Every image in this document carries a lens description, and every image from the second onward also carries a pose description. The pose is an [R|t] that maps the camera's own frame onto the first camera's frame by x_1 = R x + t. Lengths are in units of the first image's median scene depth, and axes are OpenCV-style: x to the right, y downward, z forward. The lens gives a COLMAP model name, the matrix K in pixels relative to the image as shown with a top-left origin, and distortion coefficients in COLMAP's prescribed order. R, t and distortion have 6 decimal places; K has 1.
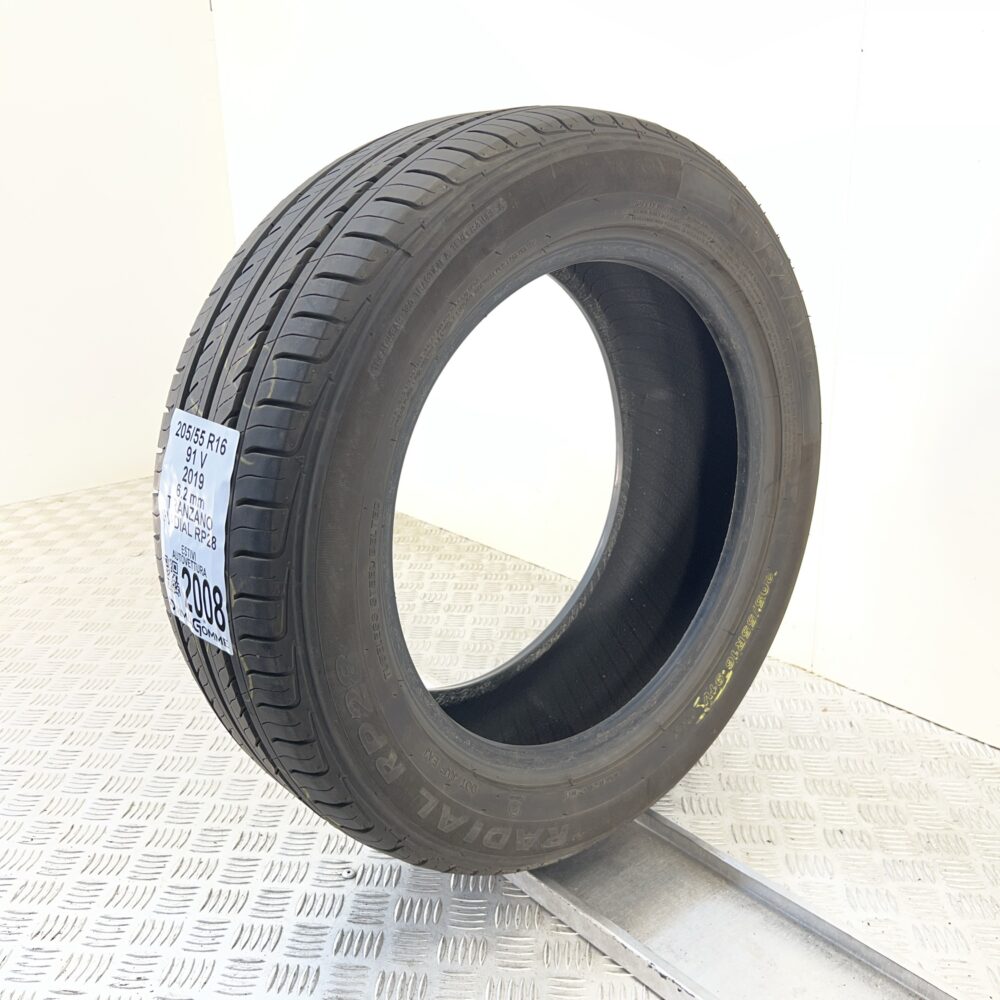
lens RADIAL K [[989.9, 0, 500.0], [0, 989.9, 500.0], [0, 0, 1]] dist [0.115847, -0.380882]
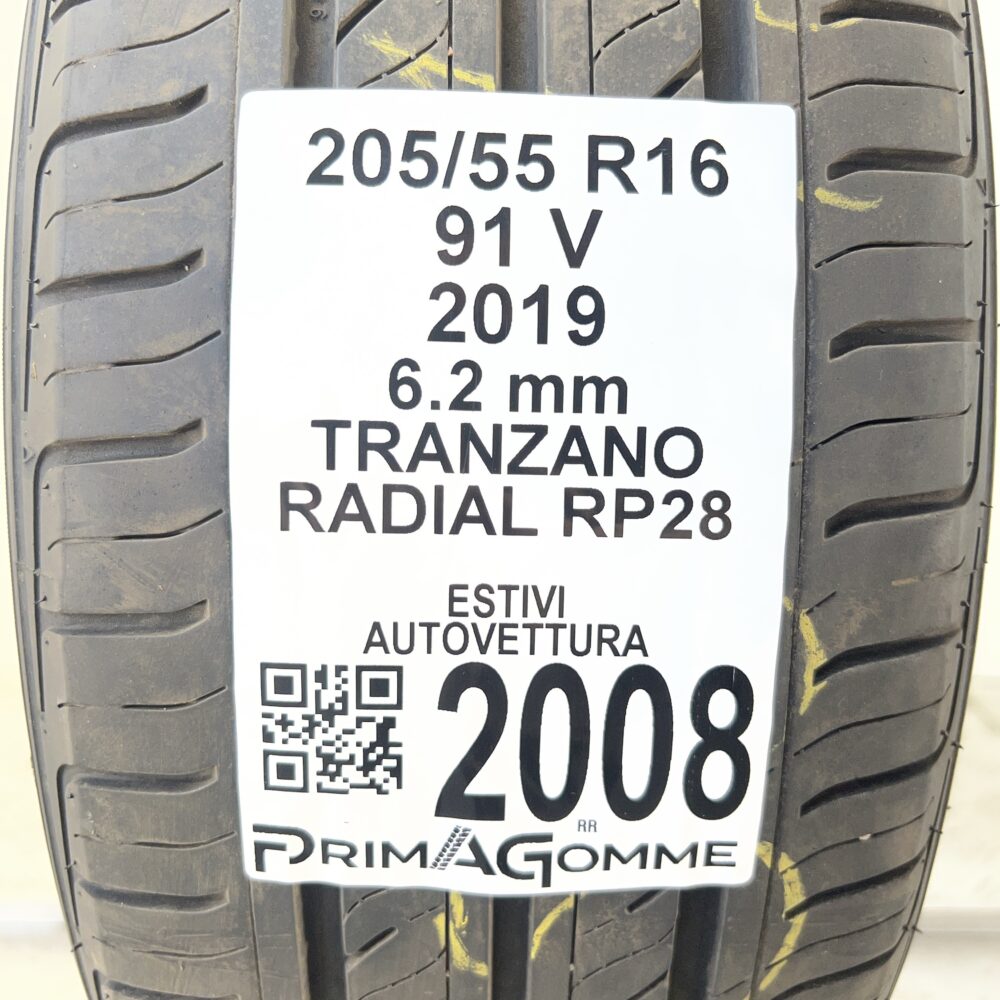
lens RADIAL K [[989.9, 0, 500.0], [0, 989.9, 500.0], [0, 0, 1]] dist [0.115847, -0.380882]
pose [[0.625308, -0.158131, 0.764188, -0.522015], [0.200259, 0.978978, 0.038712, 0.015353], [-0.754245, 0.128829, 0.643830, 0.836686]]
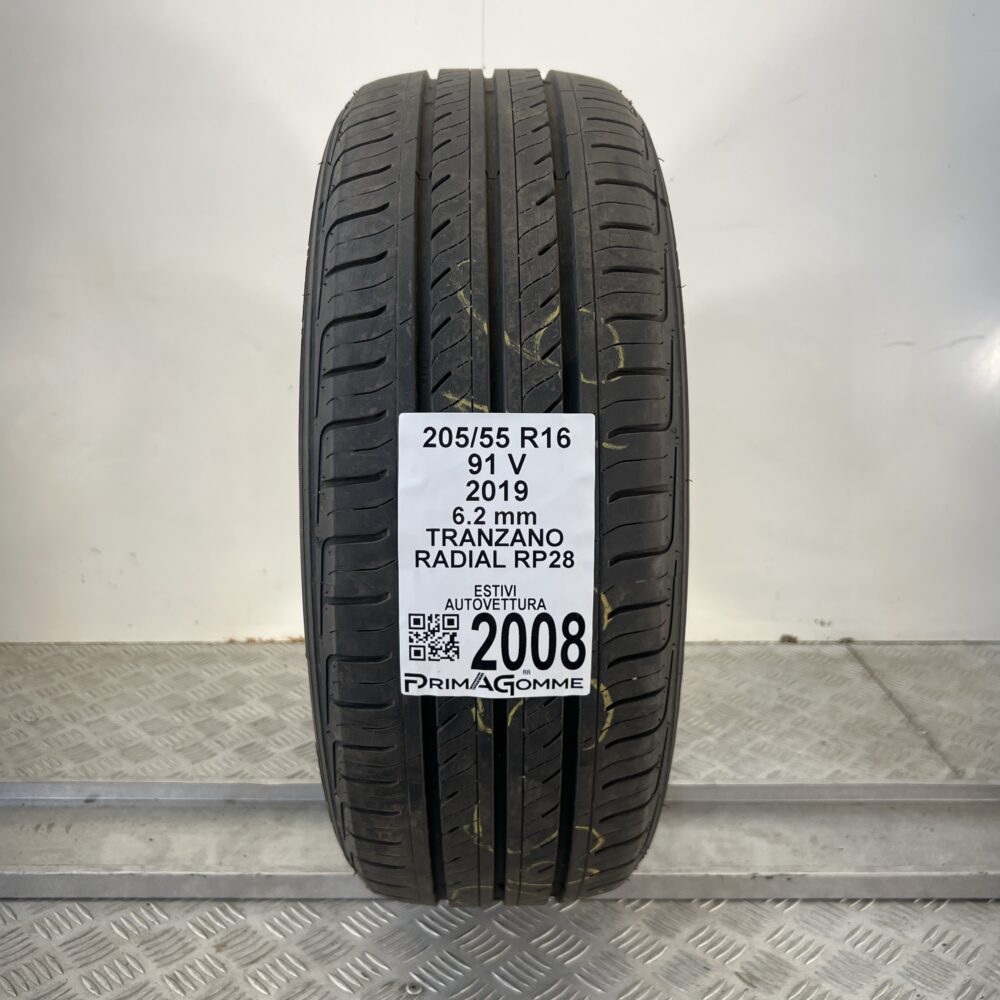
lens RADIAL K [[989.9, 0, 500.0], [0, 989.9, 500.0], [0, 0, 1]] dist [0.115847, -0.380882]
pose [[0.637845, -0.178965, 0.749083, -0.879313], [0.216966, 0.974989, 0.048190, -0.051700], [-0.738972, 0.131788, 0.660721, 0.493161]]
